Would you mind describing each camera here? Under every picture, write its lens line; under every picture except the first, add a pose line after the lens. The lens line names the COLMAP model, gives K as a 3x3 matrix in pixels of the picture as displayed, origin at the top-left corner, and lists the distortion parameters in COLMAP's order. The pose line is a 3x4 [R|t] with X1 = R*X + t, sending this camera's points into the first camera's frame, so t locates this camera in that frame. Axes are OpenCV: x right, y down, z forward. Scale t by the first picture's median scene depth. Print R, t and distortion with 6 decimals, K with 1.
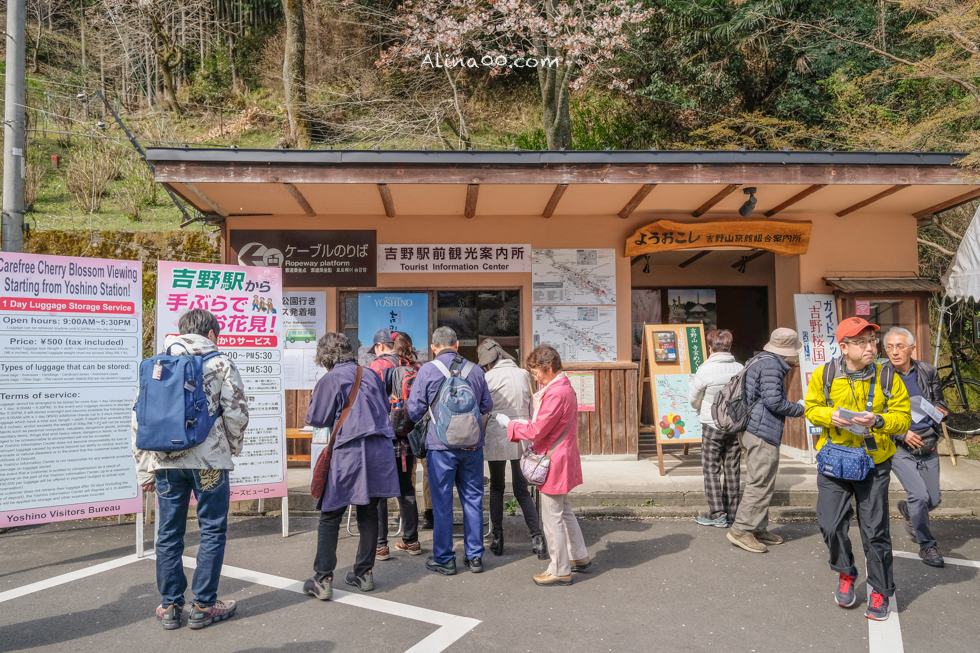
lens RADIAL K [[697.0, 0, 491.3], [0, 697.0, 331.3], [0, 0, 1]] dist [0.007870, 0.001217]
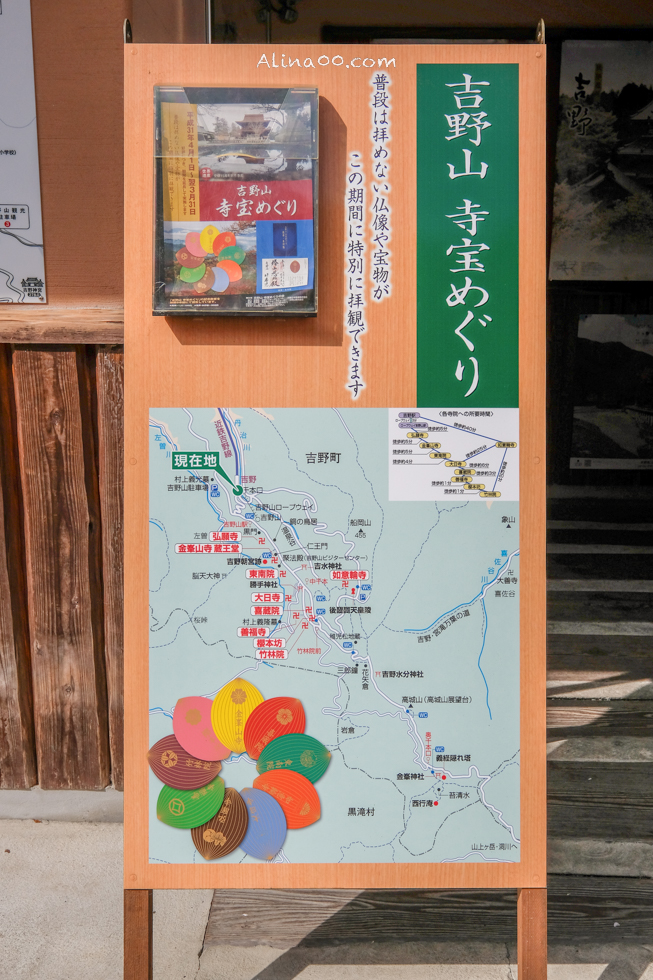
lens RADIAL K [[955.4, 0, 326.9], [0, 955.4, 489.1], [0, 0, 1]] dist [-0.000690, 0.000000]
pose [[0.995997, 0.036105, -0.081772, 0.266752], [-0.012900, 0.963276, 0.268204, 0.023576], [0.088452, -0.266075, 0.959885, 0.755995]]
